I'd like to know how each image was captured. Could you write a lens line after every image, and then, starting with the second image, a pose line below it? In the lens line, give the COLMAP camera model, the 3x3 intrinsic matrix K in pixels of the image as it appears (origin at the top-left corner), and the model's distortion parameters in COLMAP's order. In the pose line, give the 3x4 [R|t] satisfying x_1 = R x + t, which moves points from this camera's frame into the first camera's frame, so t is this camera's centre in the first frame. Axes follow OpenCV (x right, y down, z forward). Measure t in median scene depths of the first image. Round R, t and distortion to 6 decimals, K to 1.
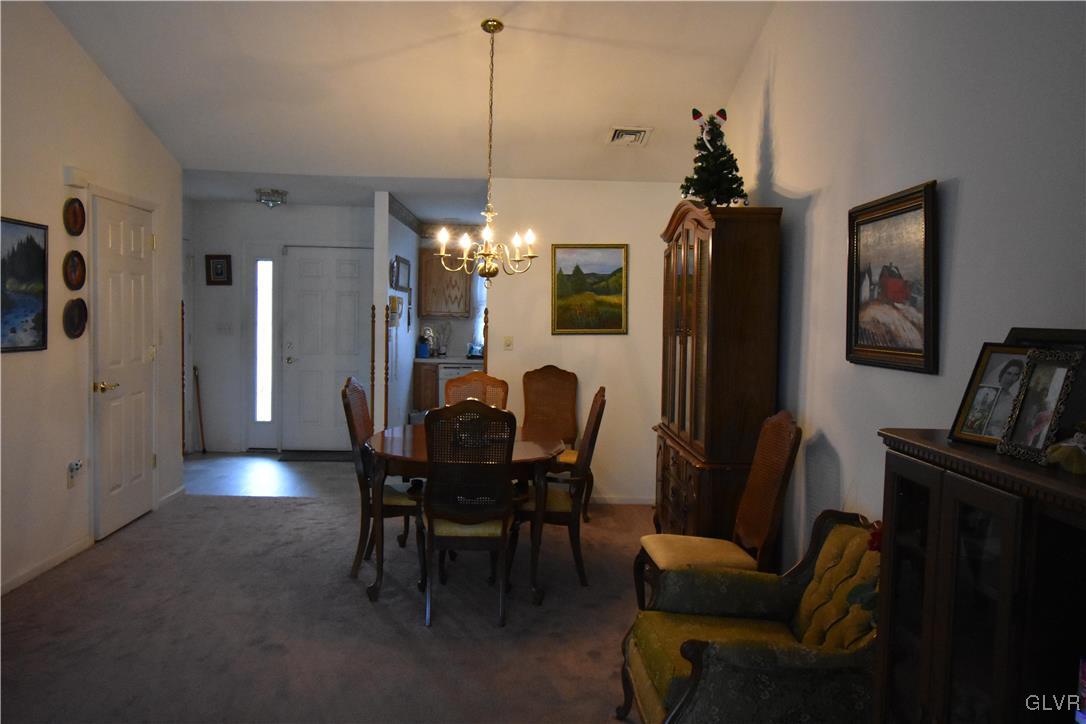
lens RADIAL K [[922.5, 0, 536.9], [0, 922.5, 367.7], [0, 0, 1]] dist [-0.011572, -0.001718]
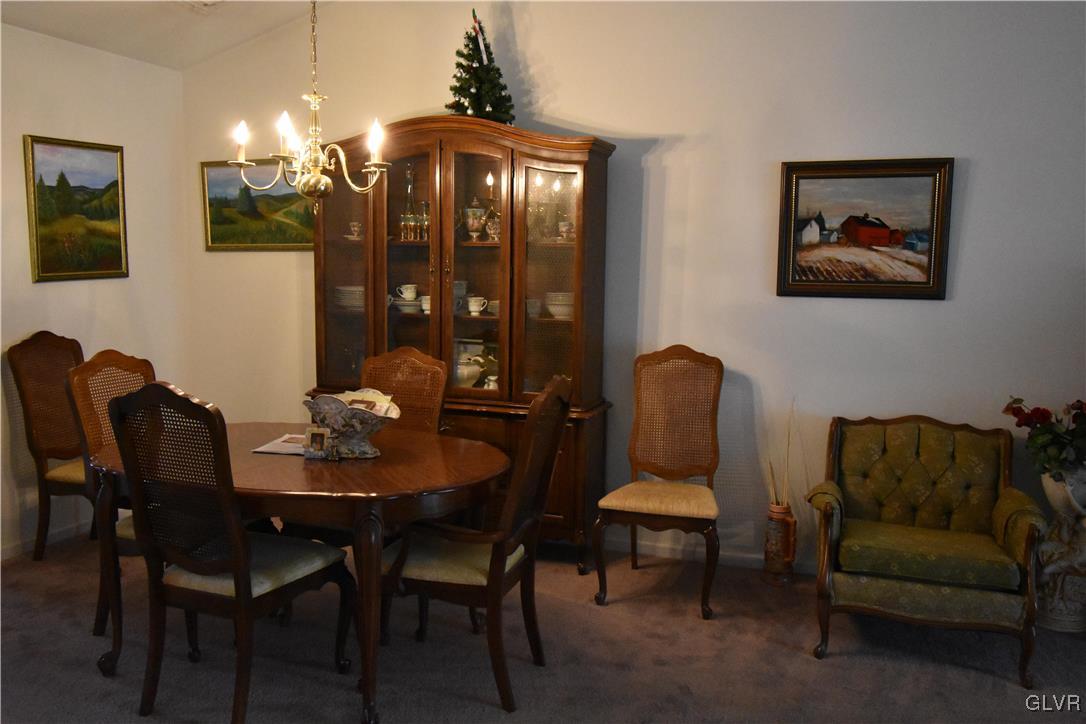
lens RADIAL K [[922.5, 0, 540.5], [0, 922.5, 363.0], [0, 0, 1]] dist [-0.011572, -0.001718]
pose [[0.338747, -0.126193, 0.932376, -0.458791], [0.047924, 0.991993, 0.116850, -0.038044], [-0.939656, 0.005101, 0.342082, 0.466736]]
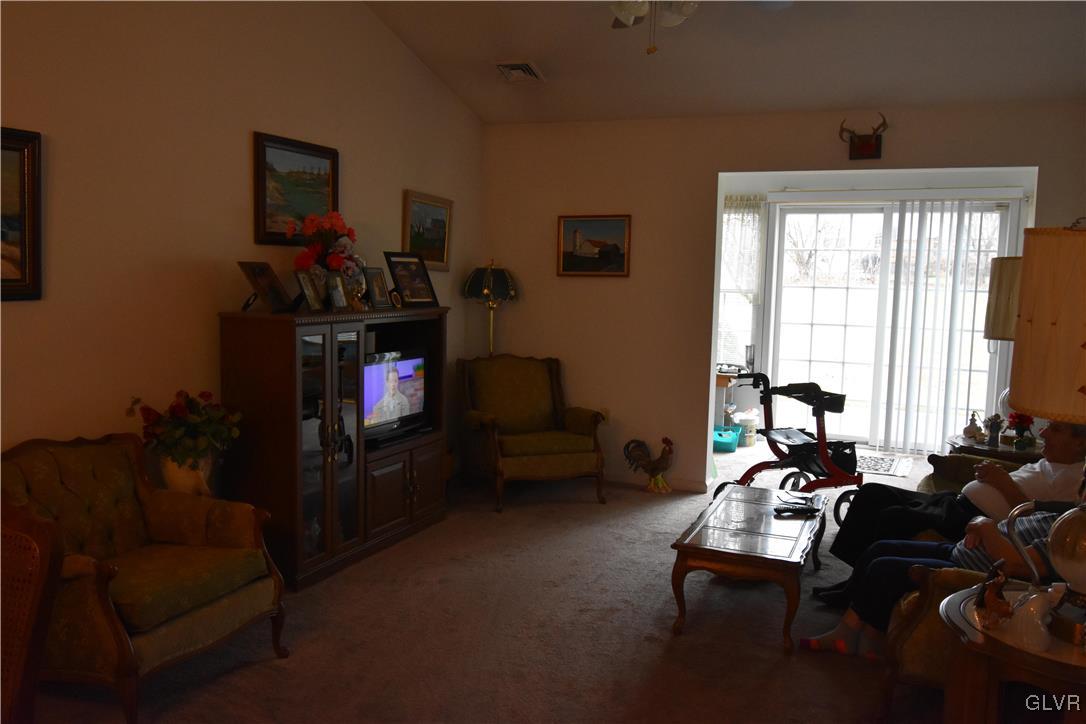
lens RADIAL K [[886.8, 0, 541.5], [0, 886.8, 358.2], [0, 0, 1]] dist [0.006702, -0.024119]
pose [[-0.918587, -0.086819, 0.385566, -0.257933], [-0.025589, 0.986592, 0.161190, -0.050339], [-0.394391, 0.138200, -0.908491, 0.760956]]
